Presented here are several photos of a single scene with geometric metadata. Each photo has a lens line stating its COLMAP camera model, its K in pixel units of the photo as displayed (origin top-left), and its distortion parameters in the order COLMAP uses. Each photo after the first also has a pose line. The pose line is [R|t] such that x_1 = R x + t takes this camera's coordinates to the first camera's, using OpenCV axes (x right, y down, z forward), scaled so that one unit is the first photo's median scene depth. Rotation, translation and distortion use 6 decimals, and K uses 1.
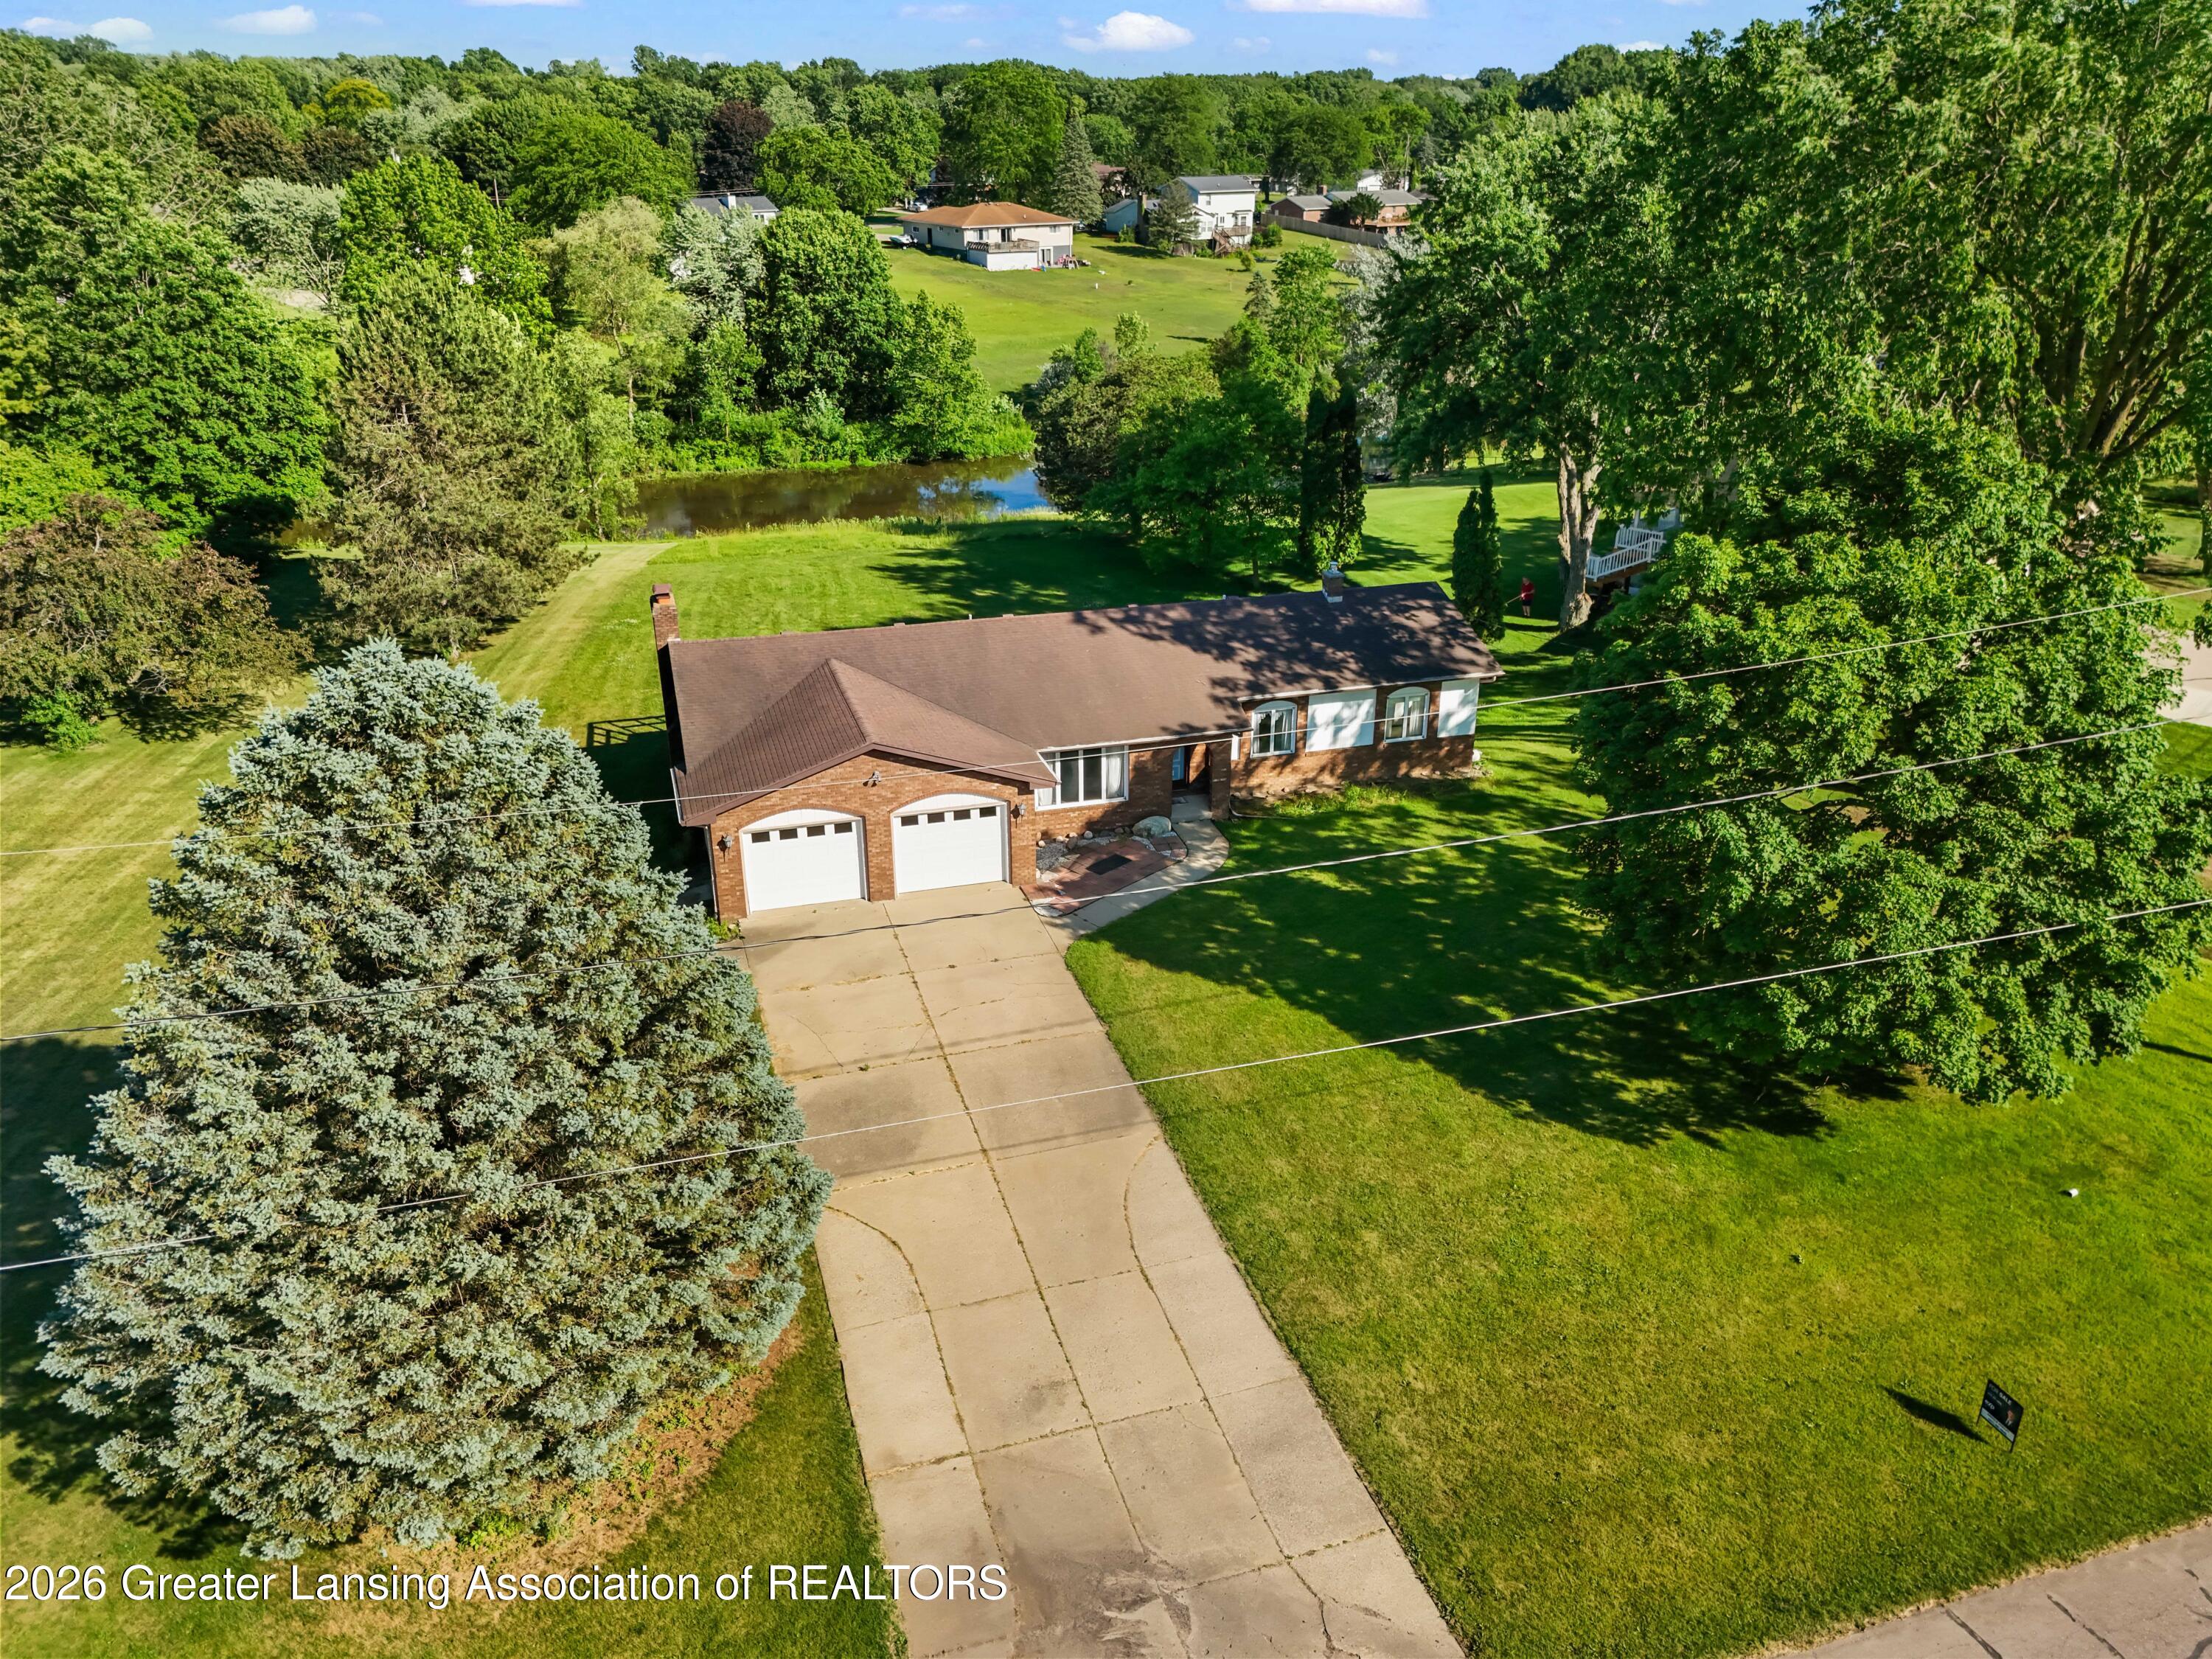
lens RADIAL K [[1632.2, 0, 1106.0], [0, 1632.2, 829.5], [0, 0, 1]] dist [0.048186, -0.037579]
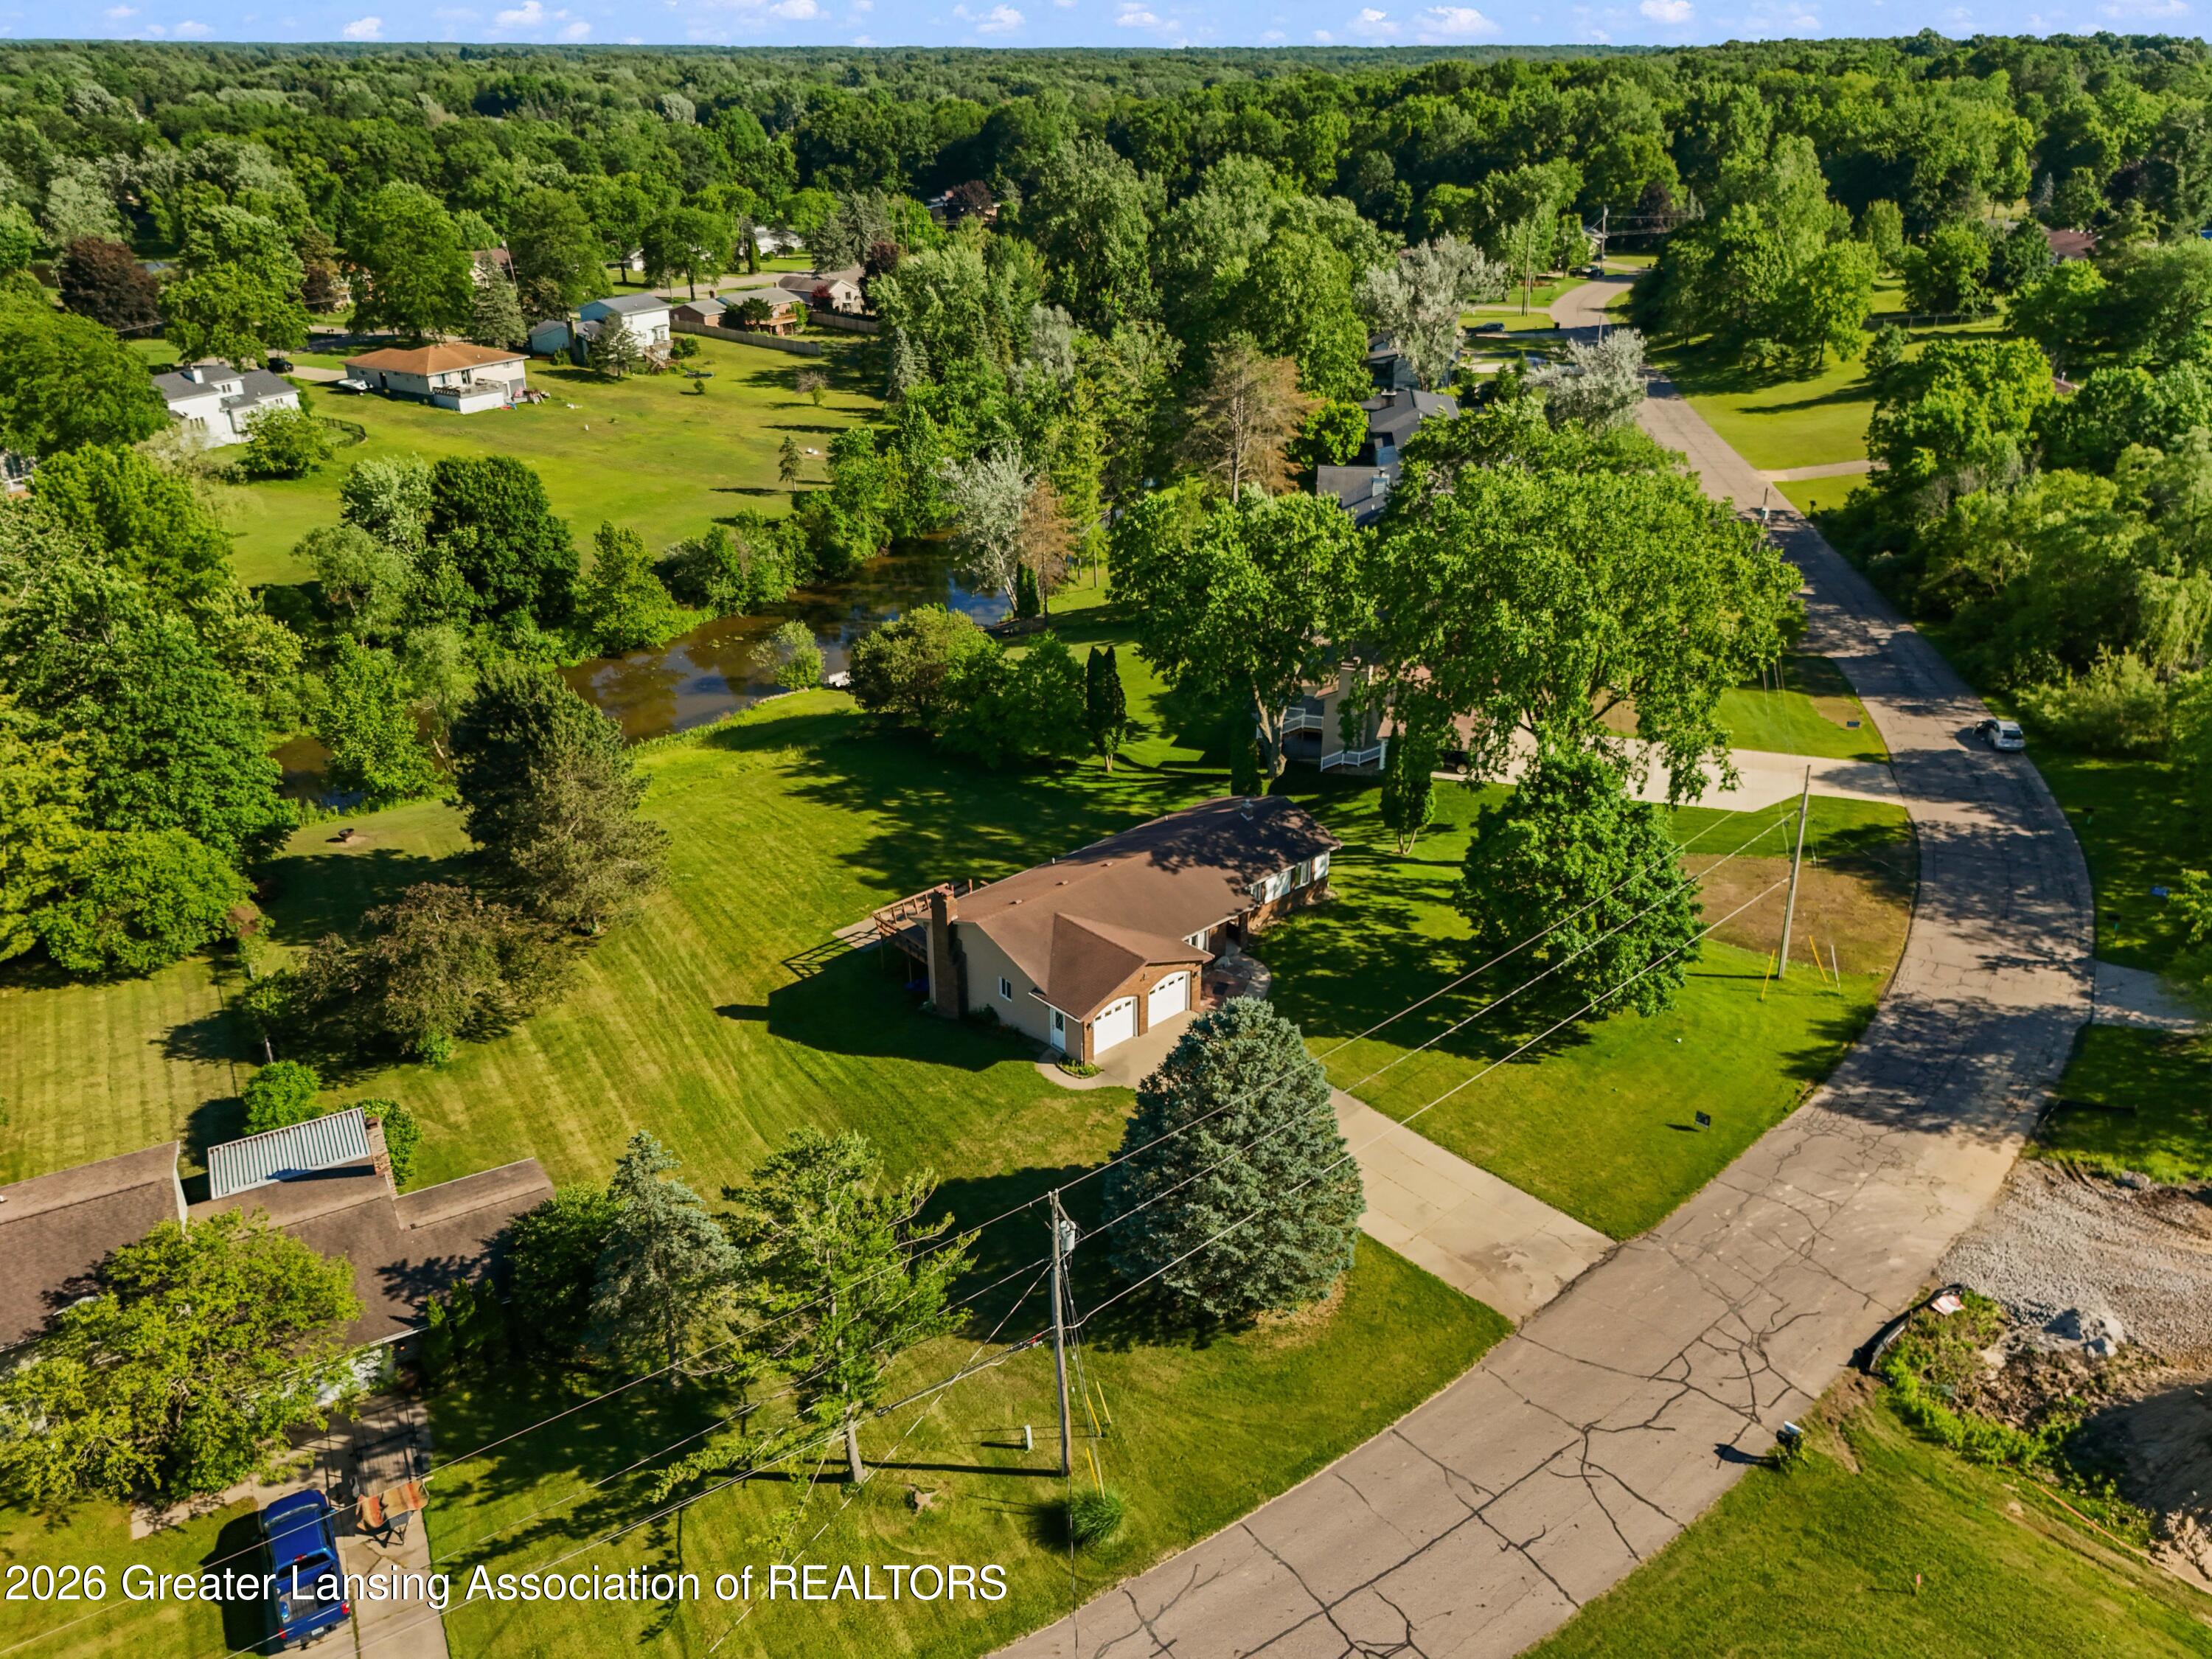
lens RADIAL K [[1632.2, 0, 1106.0], [0, 1632.2, 829.5], [0, 0, 1]] dist [0.048186, -0.037579]
pose [[0.900229, -0.183312, 0.394948, -0.871087], [0.176709, 0.982815, 0.053382, -0.297721], [-0.397946, 0.021735, 0.917151, -0.759292]]
